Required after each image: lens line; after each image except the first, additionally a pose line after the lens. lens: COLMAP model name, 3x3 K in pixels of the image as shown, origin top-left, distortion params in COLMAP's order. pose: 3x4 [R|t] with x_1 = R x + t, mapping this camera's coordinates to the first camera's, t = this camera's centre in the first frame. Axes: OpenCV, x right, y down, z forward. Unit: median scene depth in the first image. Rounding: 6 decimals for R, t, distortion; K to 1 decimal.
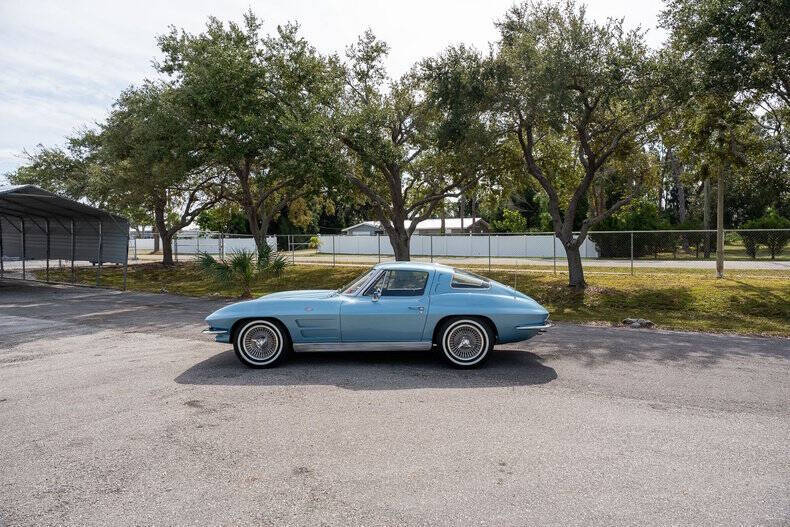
lens RADIAL K [[520.2, 0, 395.0], [0, 520.2, 263.5], [0, 0, 1]] dist [-0.006569, -0.006518]
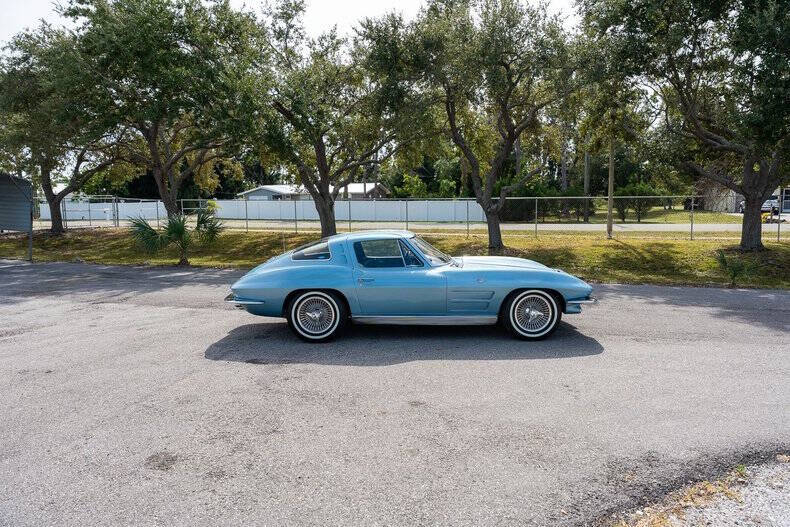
lens RADIAL K [[520.2, 0, 395.0], [0, 520.2, 263.5], [0, 0, 1]] dist [-0.006569, -0.006518]
pose [[0.976628, -0.022881, 0.213714, -0.082766], [0.008268, 0.997581, 0.069021, -0.000864], [-0.214776, -0.065641, 0.974455, -0.023080]]
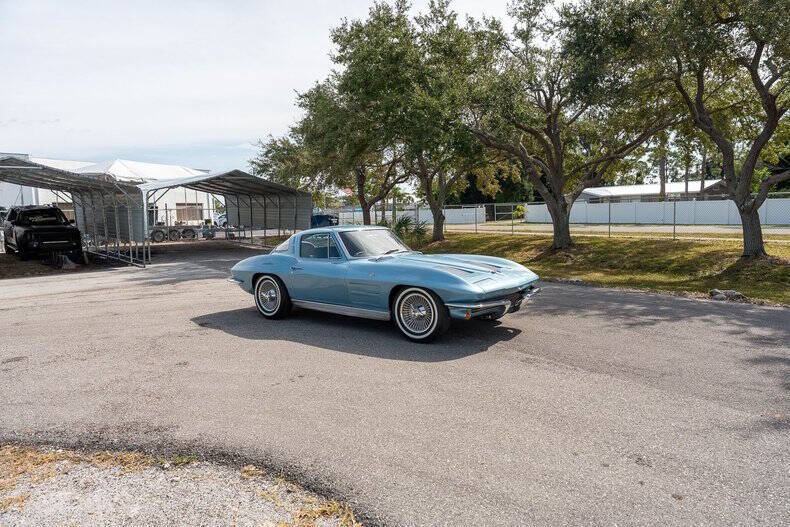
lens RADIAL K [[520.2, 0, 395.0], [0, 520.2, 263.5], [0, 0, 1]] dist [-0.006569, -0.006518]
pose [[0.901610, 0.024974, -0.431827, 0.168640], [-0.000500, 0.998391, 0.056698, 0.006752], [0.432549, -0.050903, 0.900173, -0.005590]]
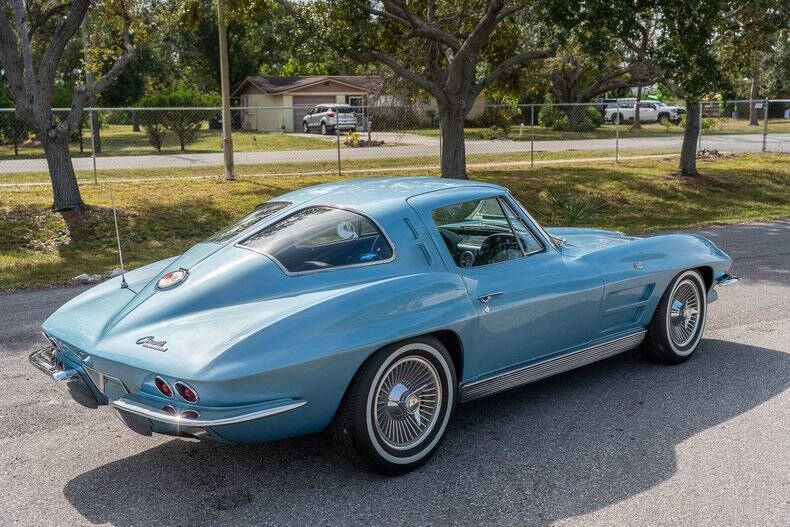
lens RADIAL K [[905.5, 0, 395.0], [0, 905.5, 263.5], [0, 0, 1]] dist [0.021300, -0.005928]
pose [[0.548573, -0.134271, 0.825251, -0.231426], [0.044805, 0.990324, 0.131345, -0.009230], [-0.834902, -0.035077, 0.549280, 0.168630]]
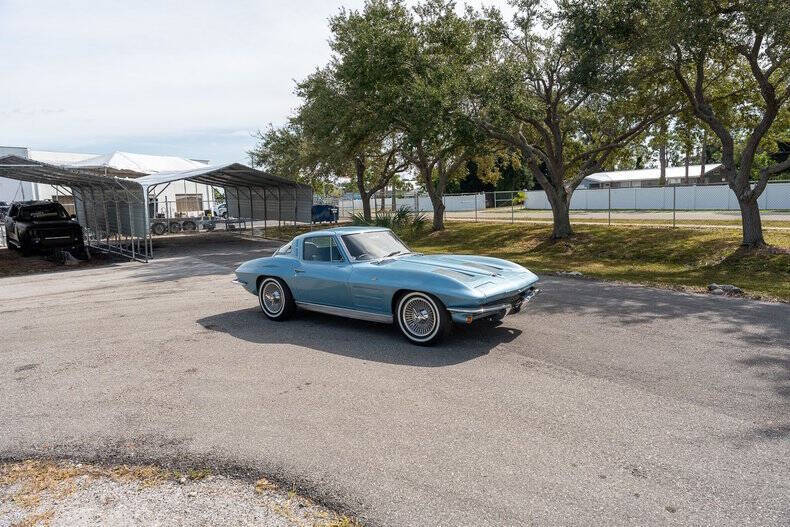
lens RADIAL K [[520.2, 0, 395.0], [0, 520.2, 263.5], [0, 0, 1]] dist [-0.006569, -0.006518]
pose [[0.901692, 0.025929, -0.431601, 0.169478], [0.011070, 0.996489, 0.082993, -0.003777], [0.432238, -0.079612, 0.898239, -0.009955]]
